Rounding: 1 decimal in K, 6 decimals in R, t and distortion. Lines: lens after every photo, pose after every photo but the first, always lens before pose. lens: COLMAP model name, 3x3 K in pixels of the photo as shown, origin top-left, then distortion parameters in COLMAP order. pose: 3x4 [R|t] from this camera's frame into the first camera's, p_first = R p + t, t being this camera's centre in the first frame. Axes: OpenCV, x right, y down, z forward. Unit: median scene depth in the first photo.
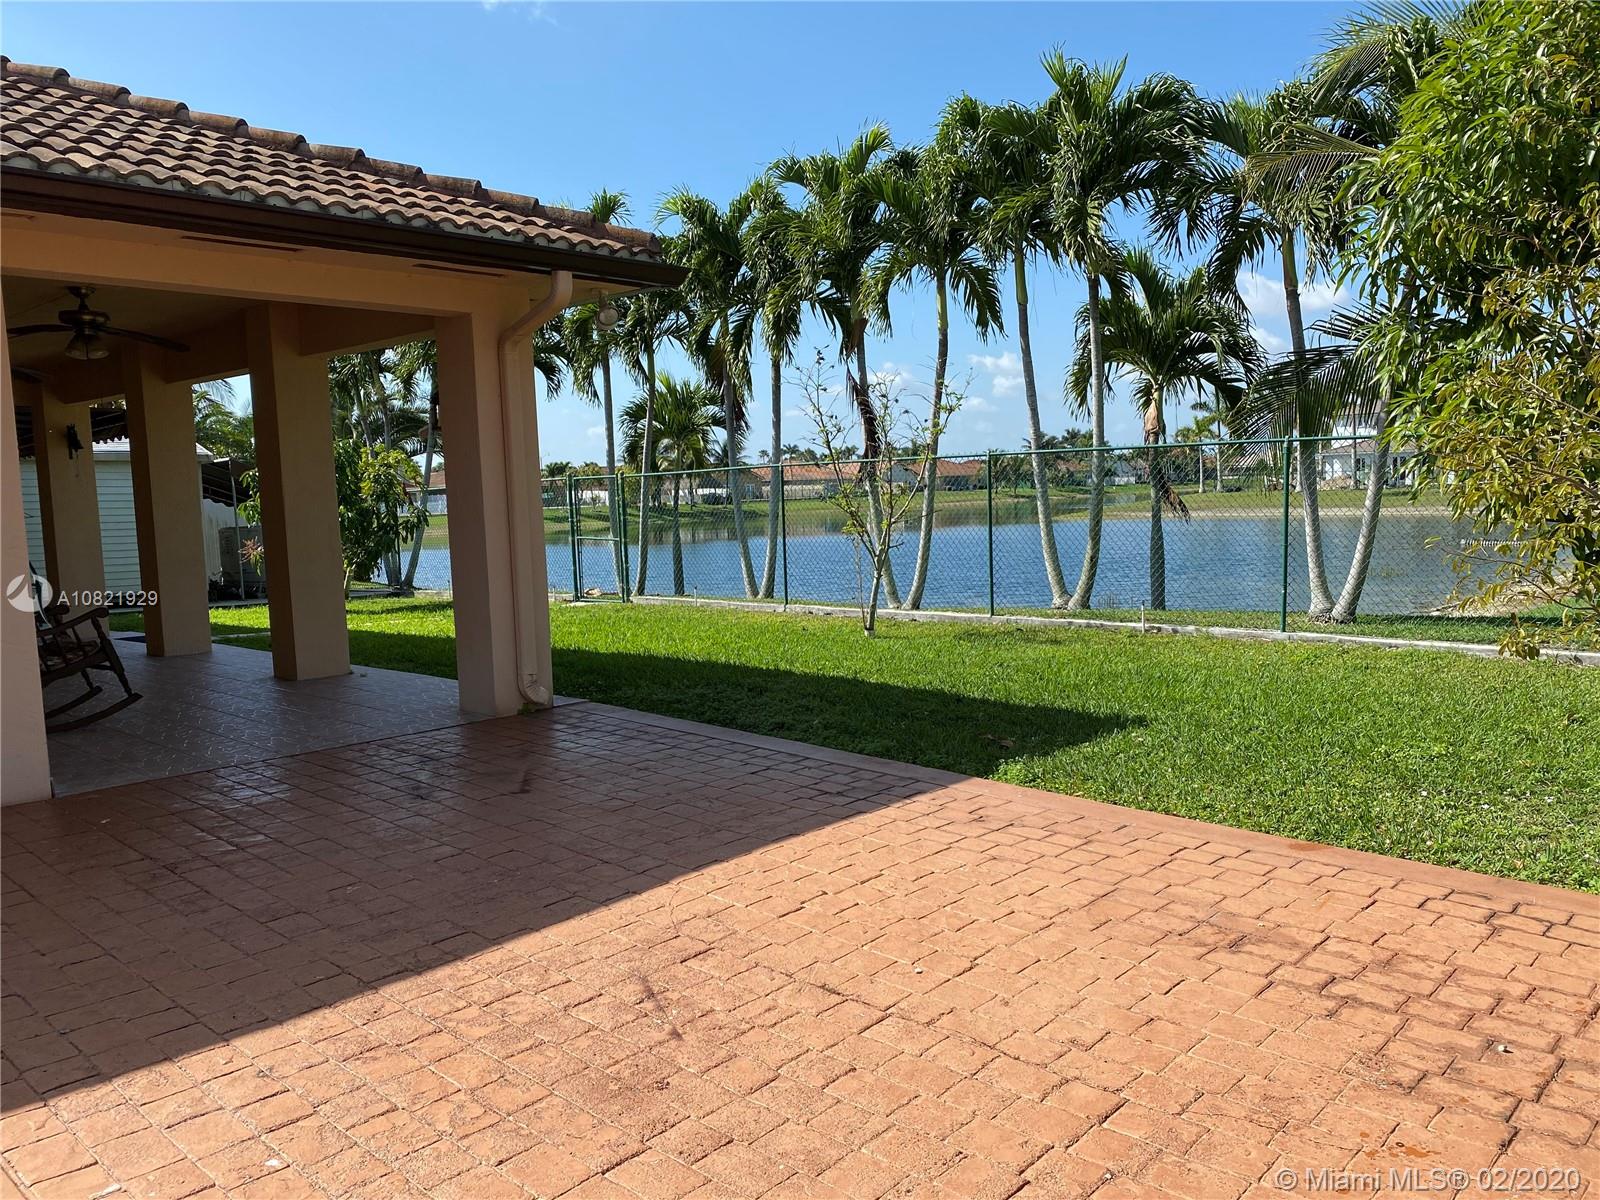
lens RADIAL K [[1219.0, 0, 809.0], [0, 1219.0, 596.9], [0, 0, 1]] dist [0.035569, -0.003942]
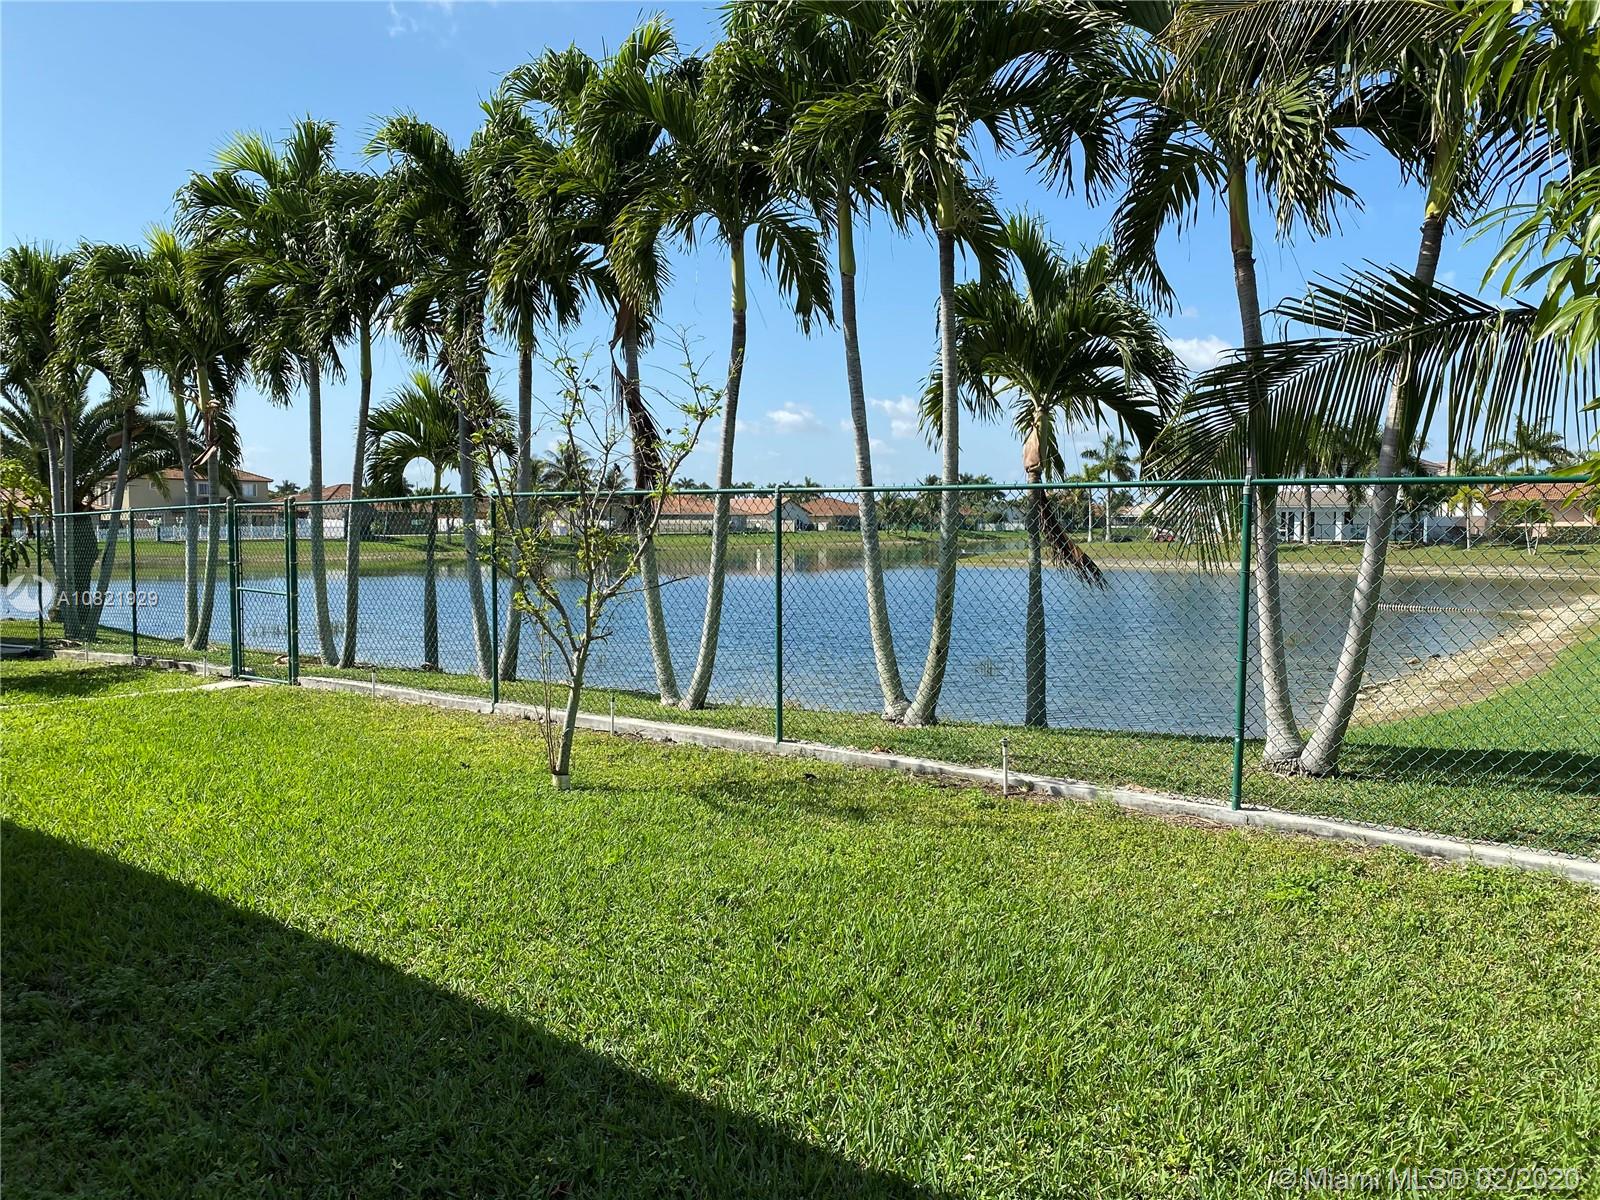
lens RADIAL K [[1219.0, 0, 794.4], [0, 1219.0, 601.1], [0, 0, 1]] dist [0.035569, -0.003942]
pose [[0.996905, 0.026672, 0.073956, 0.091143], [-0.024716, 0.999323, -0.027250, -0.034504], [-0.074633, 0.025338, 0.996889, 0.300476]]
